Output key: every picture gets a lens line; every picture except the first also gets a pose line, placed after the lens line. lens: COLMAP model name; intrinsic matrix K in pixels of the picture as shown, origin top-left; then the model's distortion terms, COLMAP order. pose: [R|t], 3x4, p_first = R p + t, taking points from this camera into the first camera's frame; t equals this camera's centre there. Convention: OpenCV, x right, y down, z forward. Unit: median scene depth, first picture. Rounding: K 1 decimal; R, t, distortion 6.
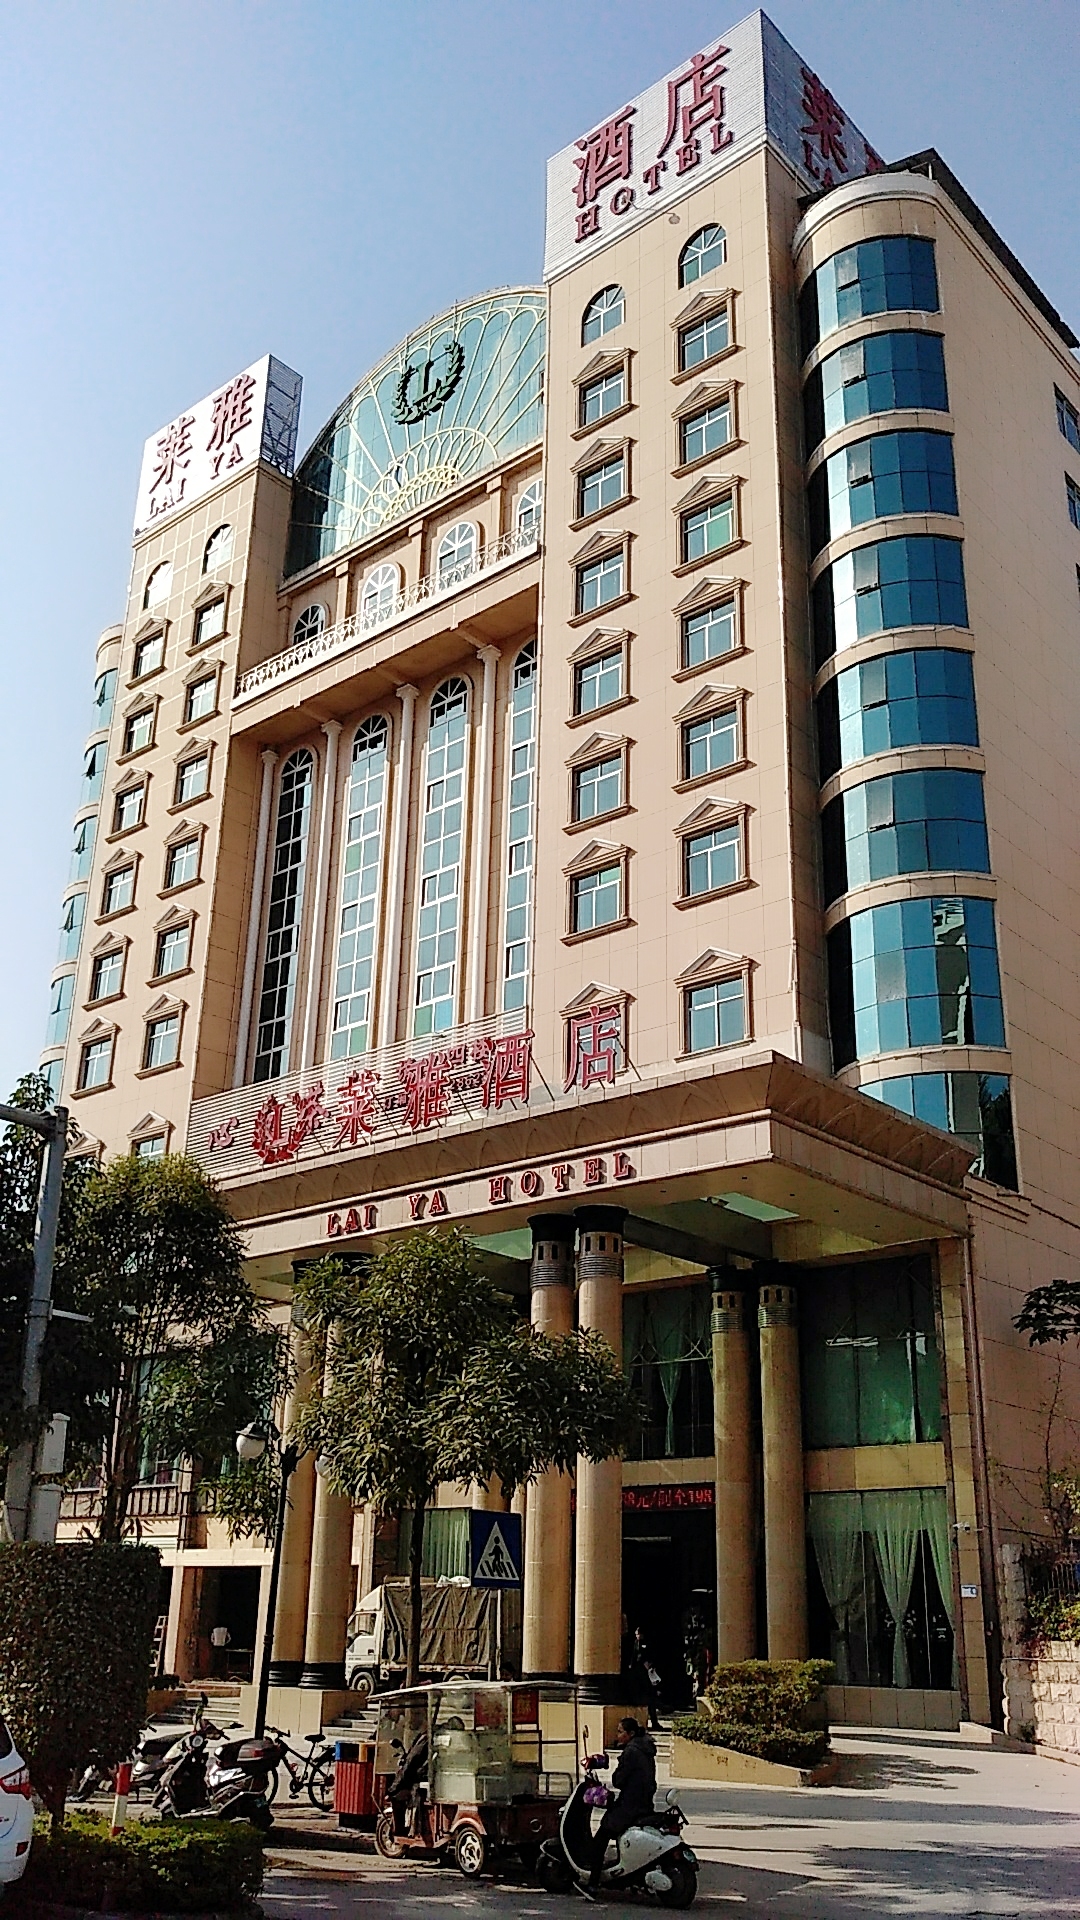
lens RADIAL K [[1645.3, 0, 541.3], [0, 1645.3, 1000.4], [0, 0, 1]] dist [-0.000918, 0.003141]
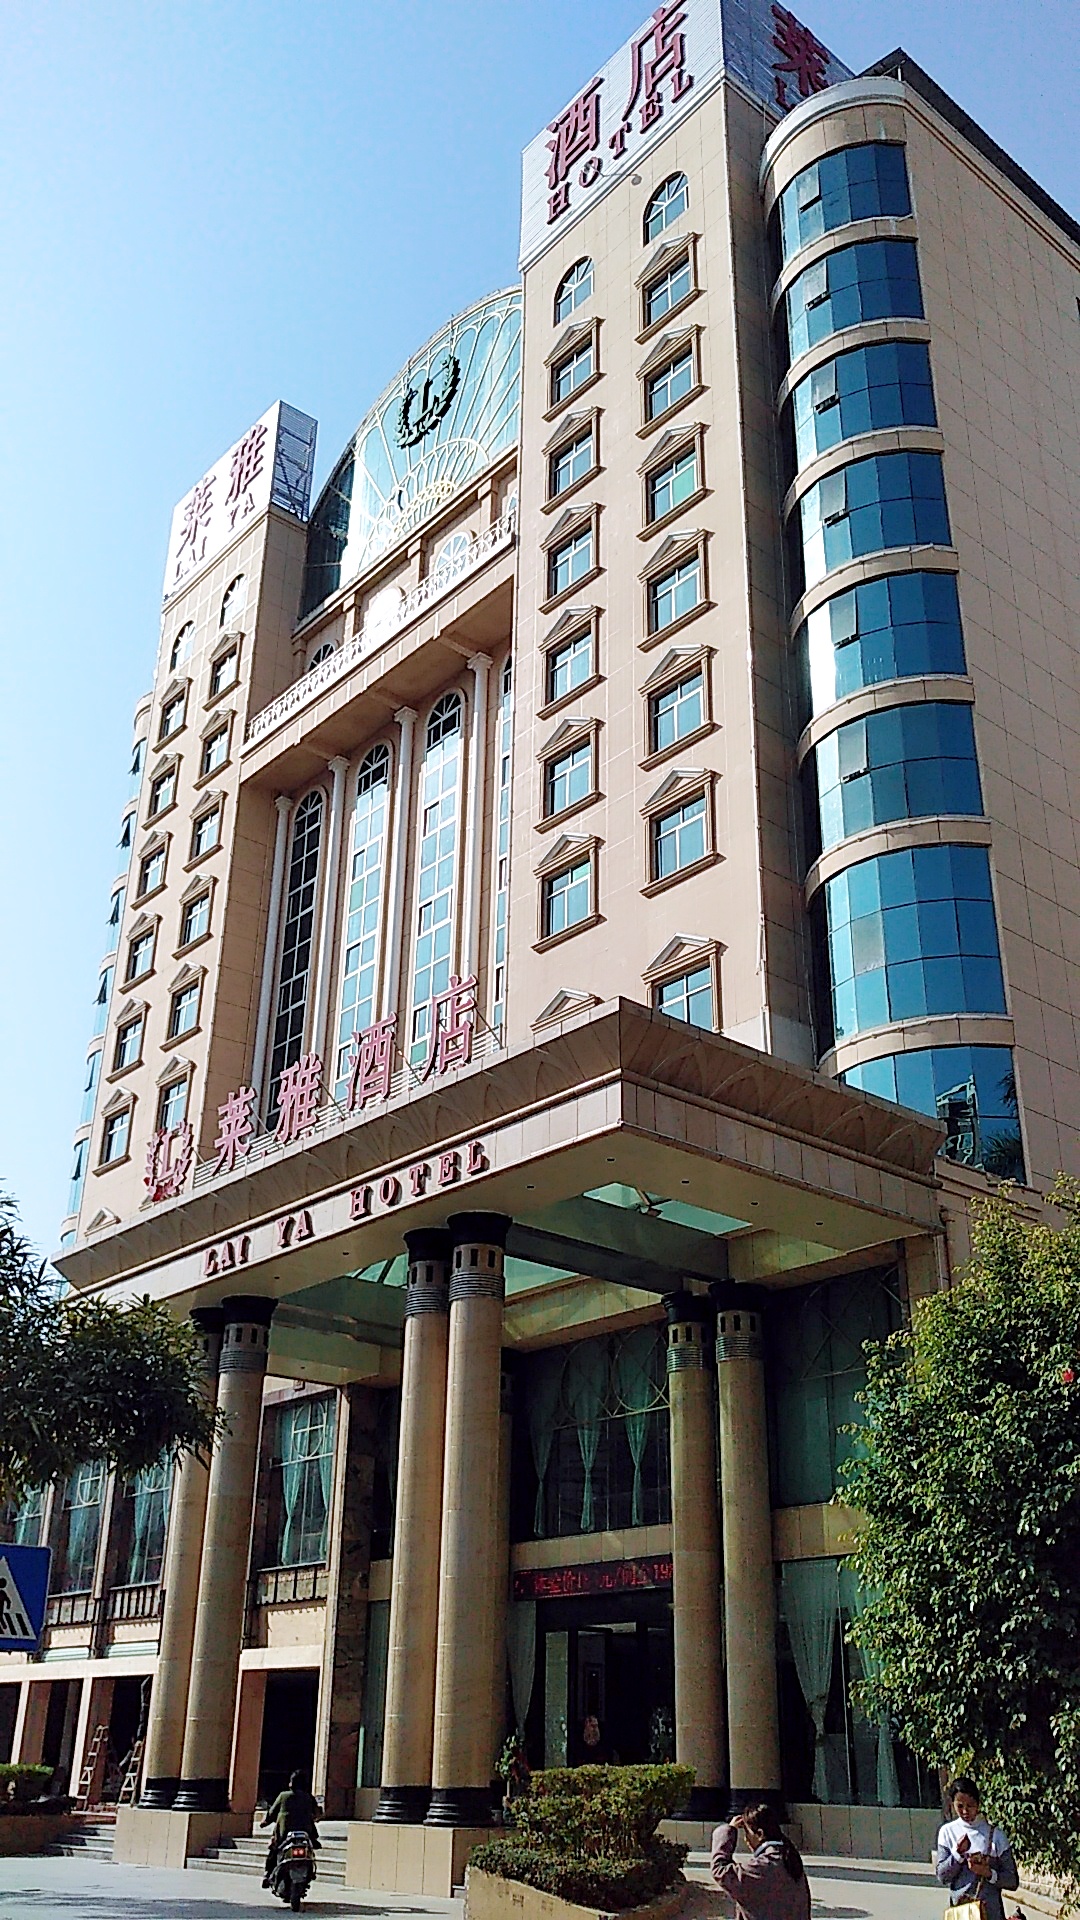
lens RADIAL K [[1645.3, 0, 541.3], [0, 1645.3, 1000.4], [0, 0, 1]] dist [-0.000918, 0.003141]
pose [[0.989017, -0.068597, -0.130916, 0.120348], [0.059647, 0.995684, -0.071106, 0.050649], [0.135228, 0.062517, 0.988840, 0.110052]]
